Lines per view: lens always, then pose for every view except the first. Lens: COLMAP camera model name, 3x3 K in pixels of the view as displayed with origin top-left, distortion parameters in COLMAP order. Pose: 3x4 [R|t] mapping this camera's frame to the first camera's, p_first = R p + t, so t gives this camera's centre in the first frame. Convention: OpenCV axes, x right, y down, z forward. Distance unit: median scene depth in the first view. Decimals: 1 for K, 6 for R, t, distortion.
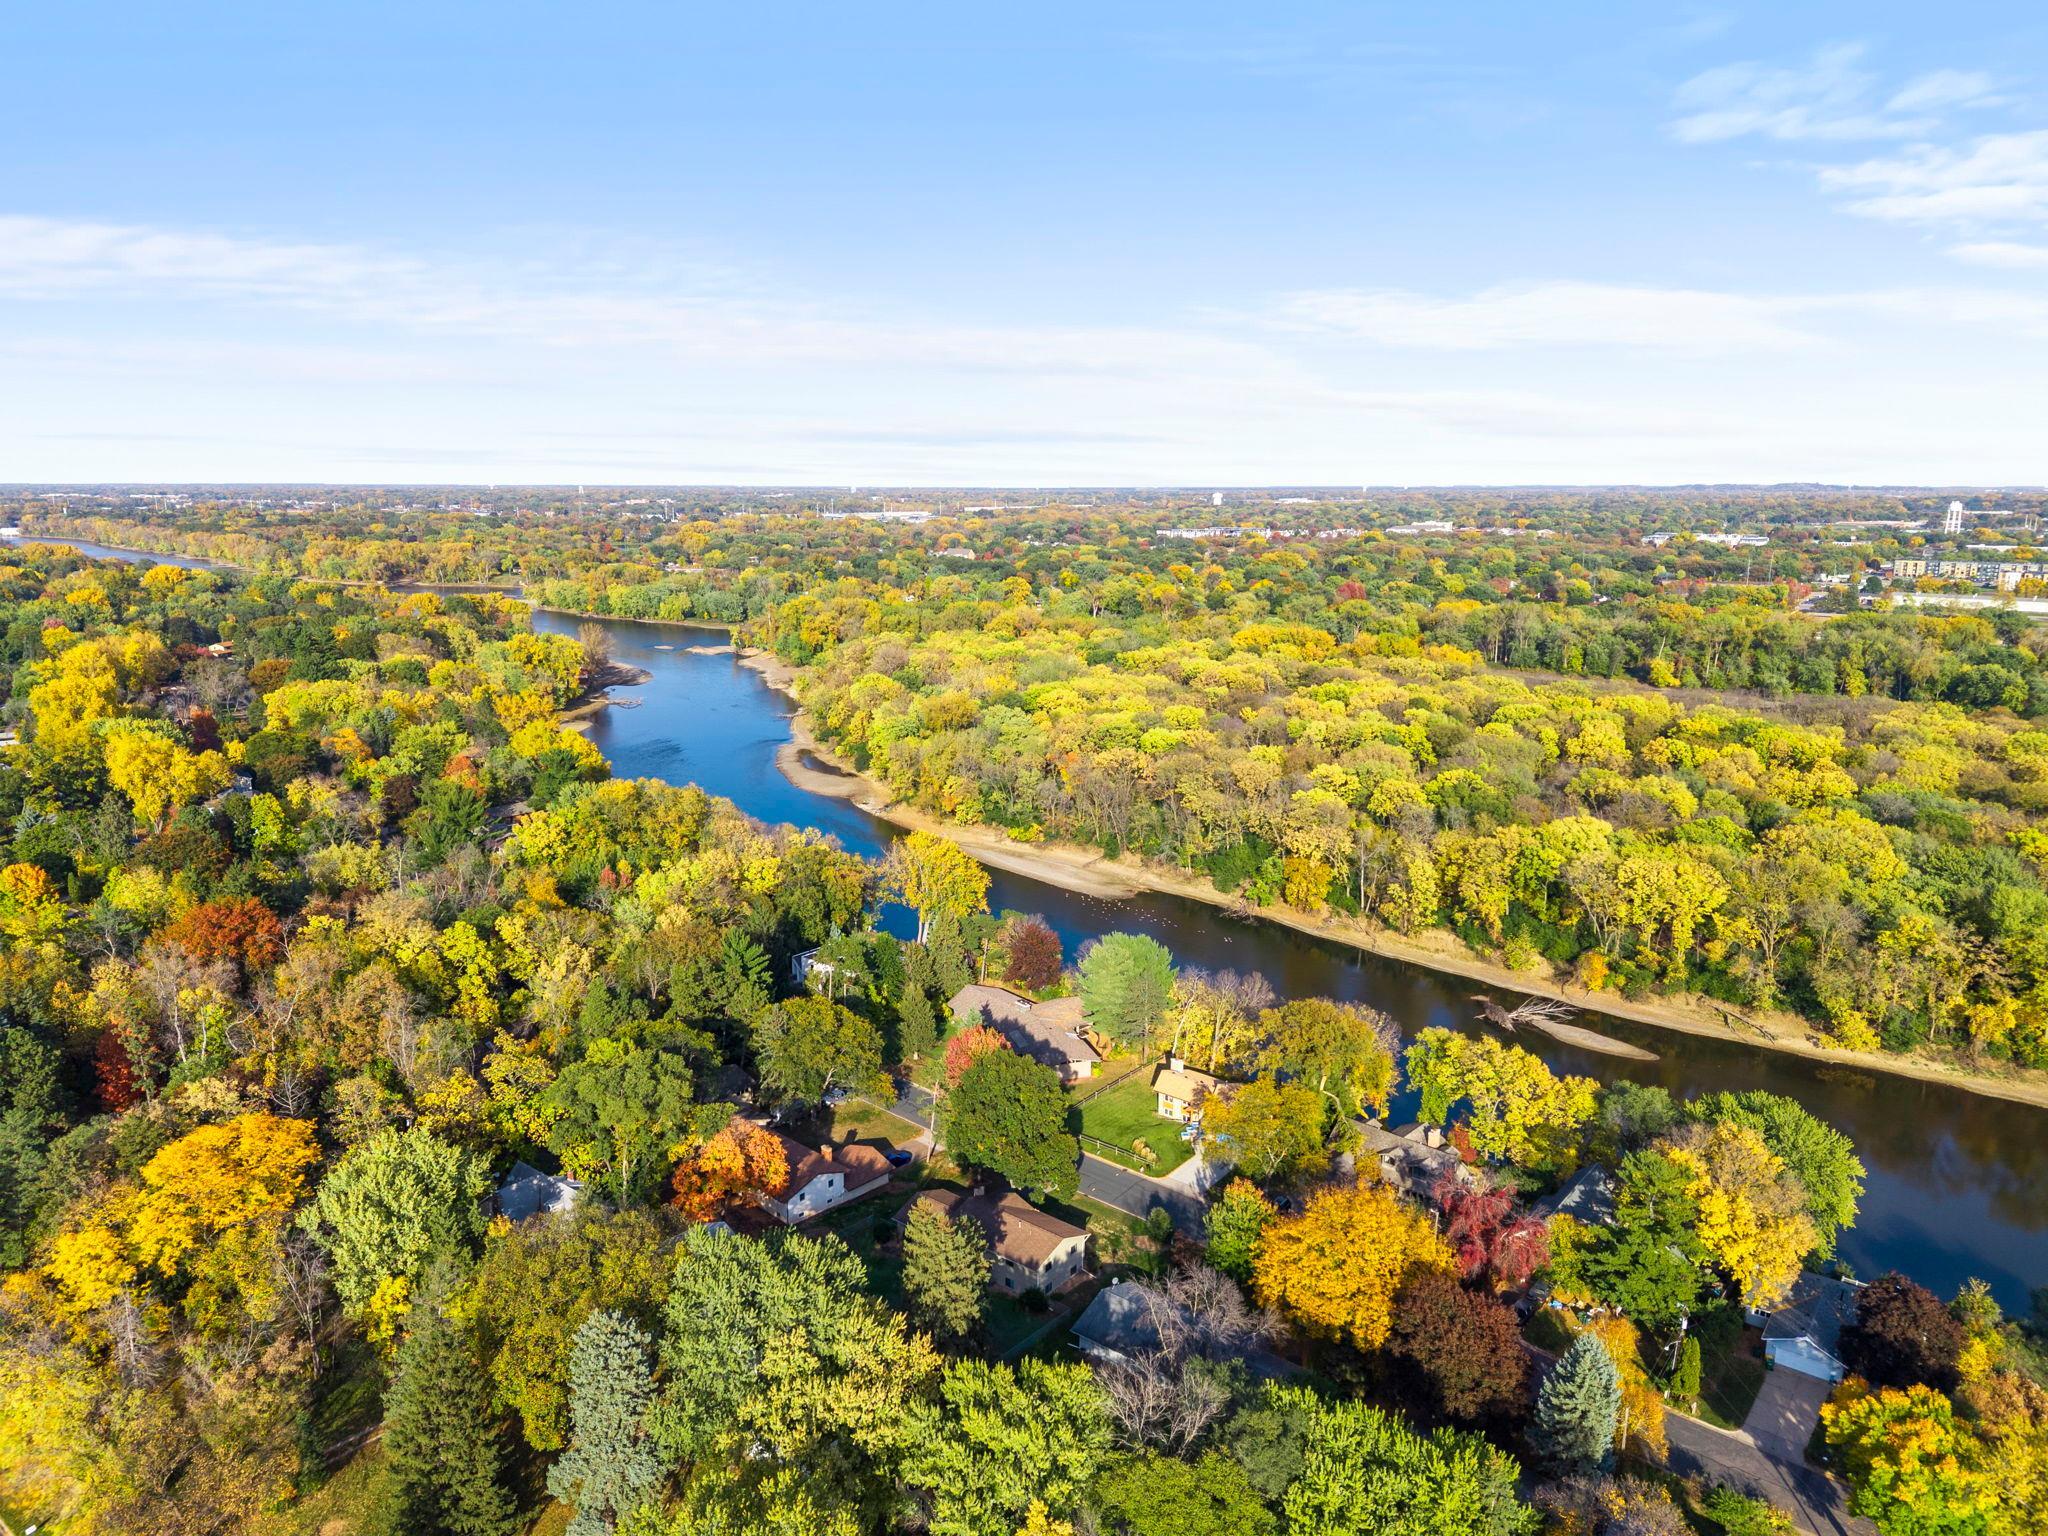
lens RADIAL K [[1365.9, 0, 1028.6], [0, 1365.9, 765.0], [0, 0, 1]] dist [0.046516, -0.060405]
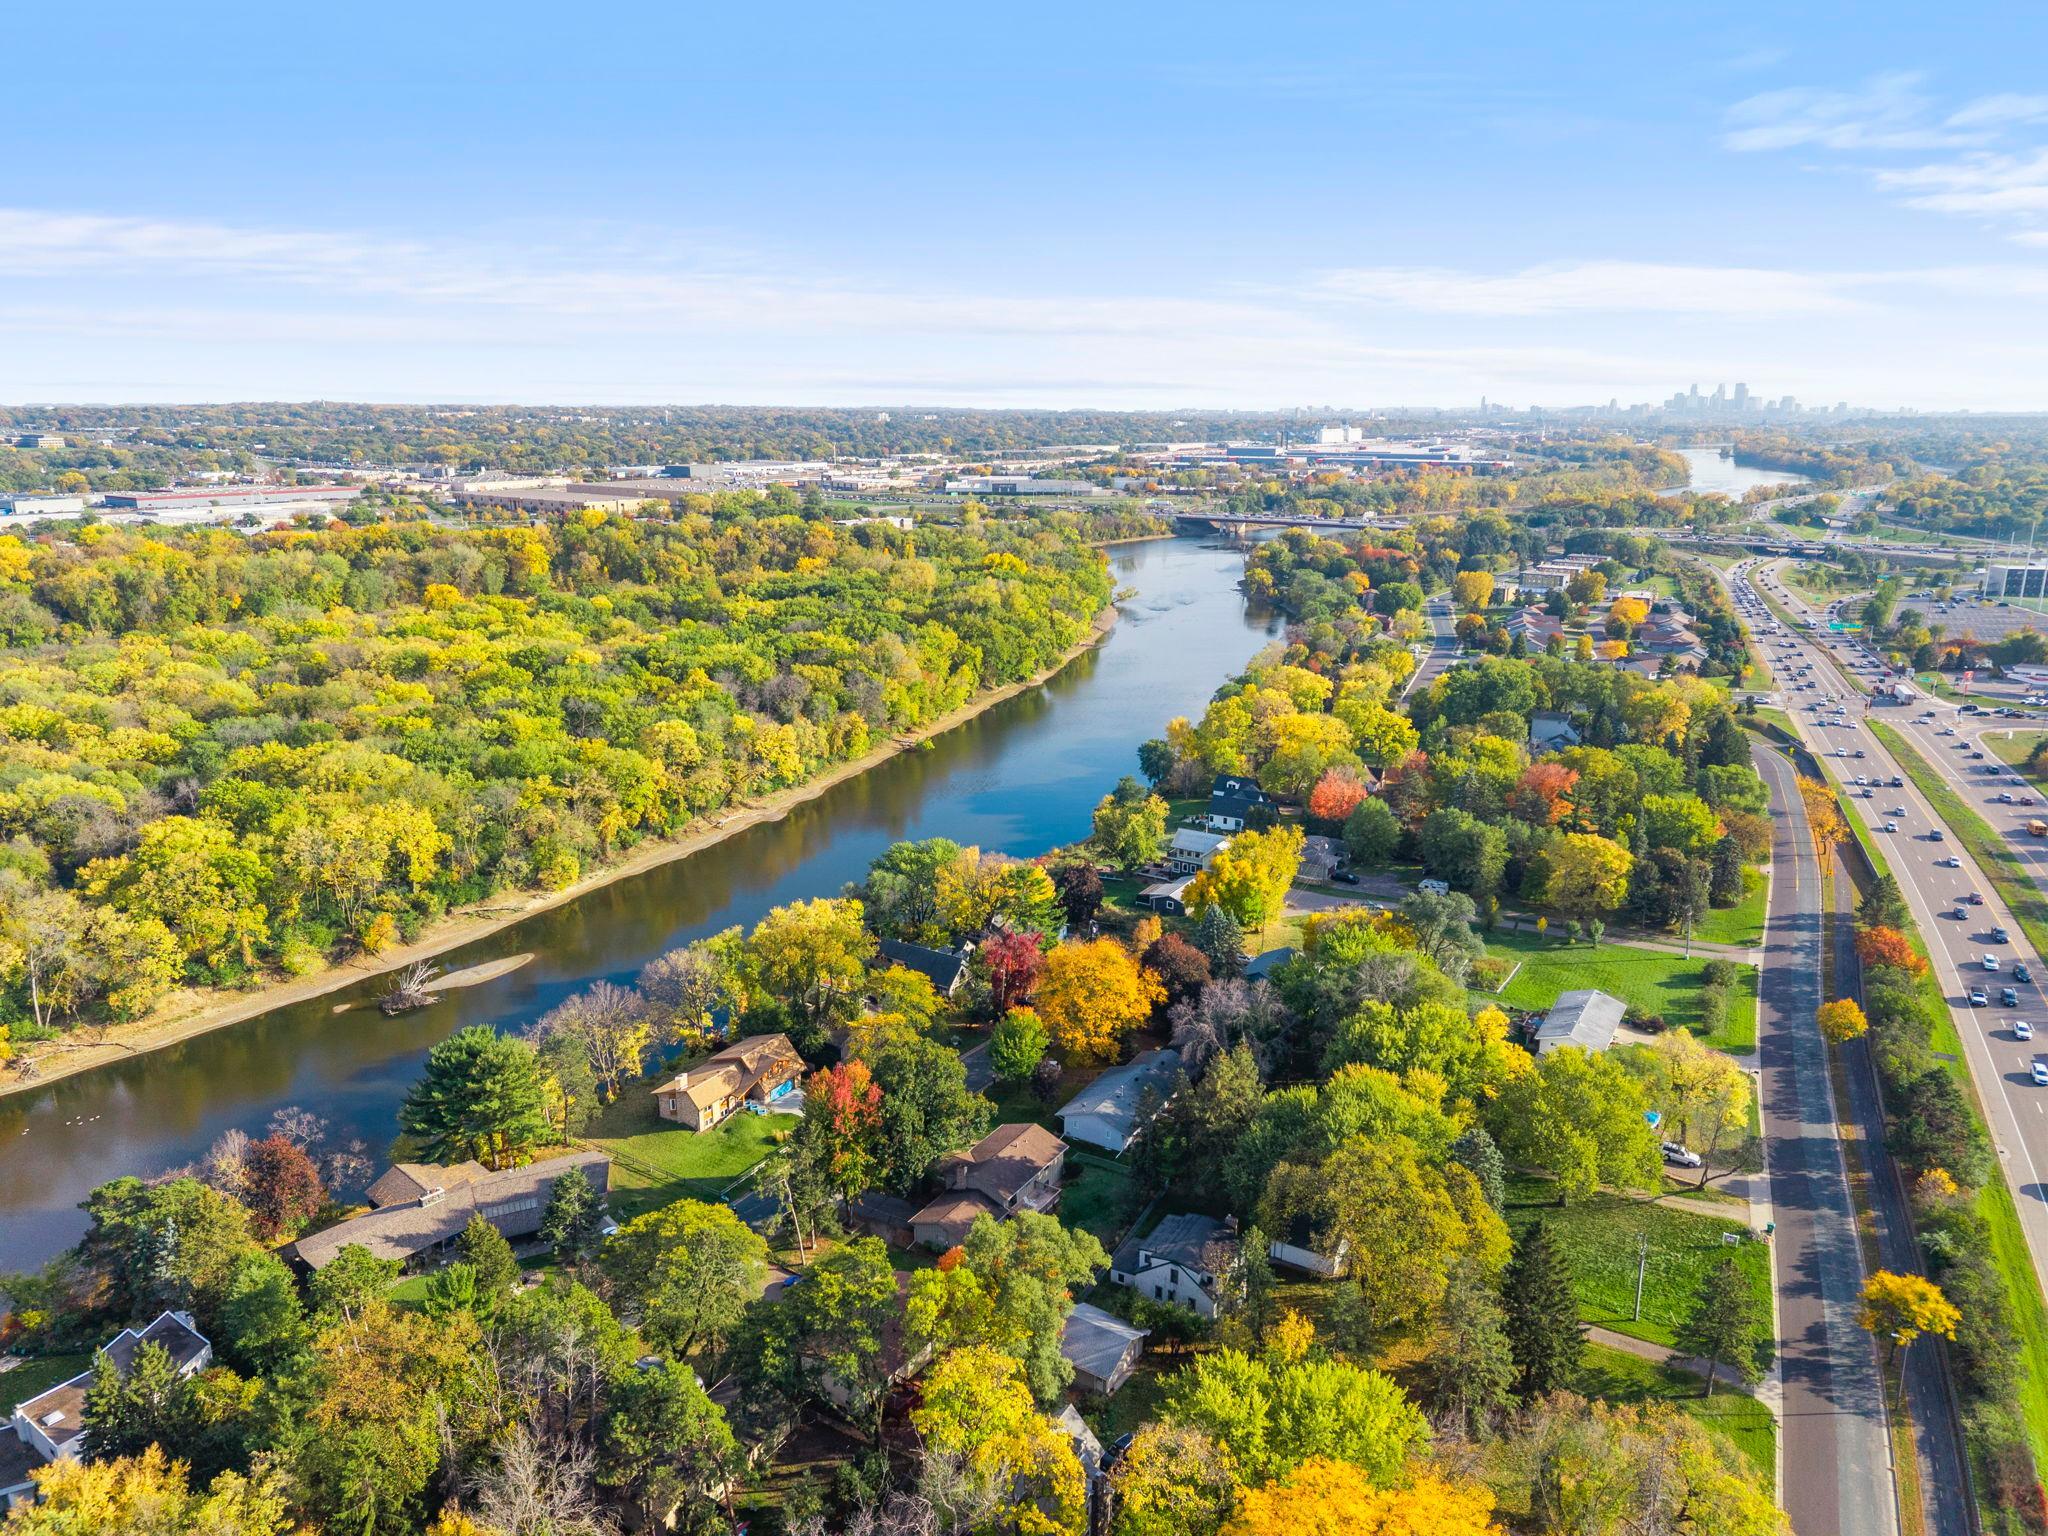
lens RADIAL K [[1365.9, 0, 1028.6], [0, 1365.9, 765.0], [0, 0, 1]] dist [0.046516, -0.060405]
pose [[-0.133342, -0.251863, 0.958533, -0.612650], [0.196406, 0.941271, 0.274650, -0.156377], [-0.971414, 0.224884, -0.076043, 0.623130]]
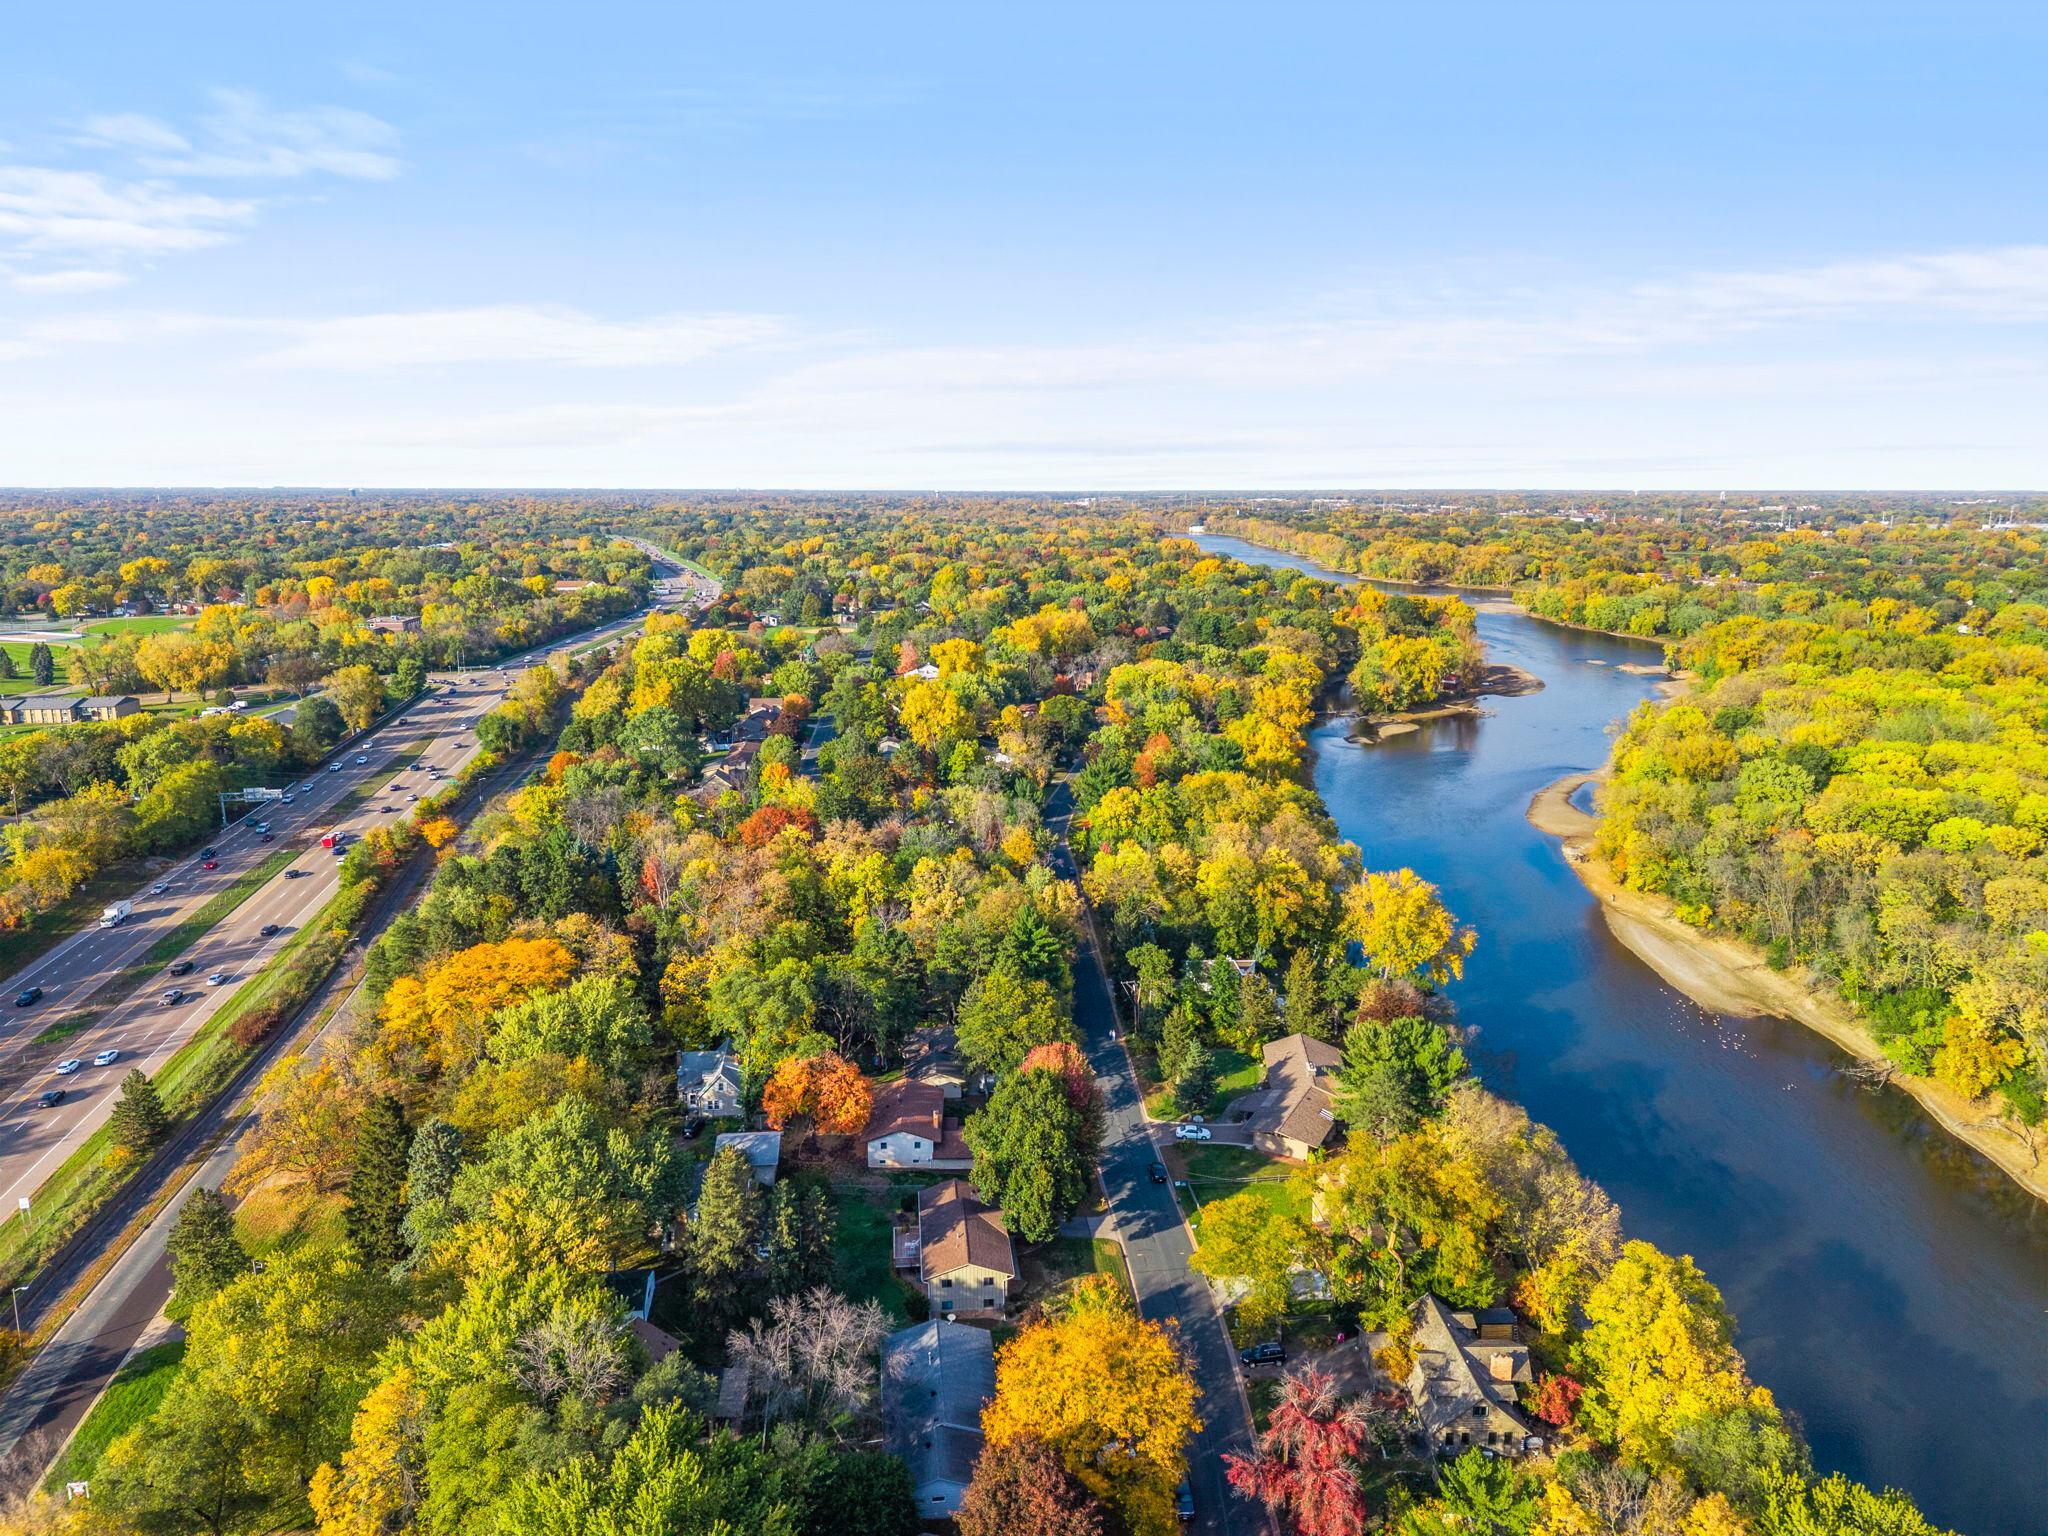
lens RADIAL K [[1367.8, 0, 1030.5], [0, 1367.8, 749.5], [0, 0, 1]] dist [0.105373, -0.237786]
pose [[0.704666, 0.131580, -0.697232, 0.415103], [-0.142537, 0.988874, 0.042561, -0.037562], [0.695075, 0.069390, 0.715581, 0.183558]]
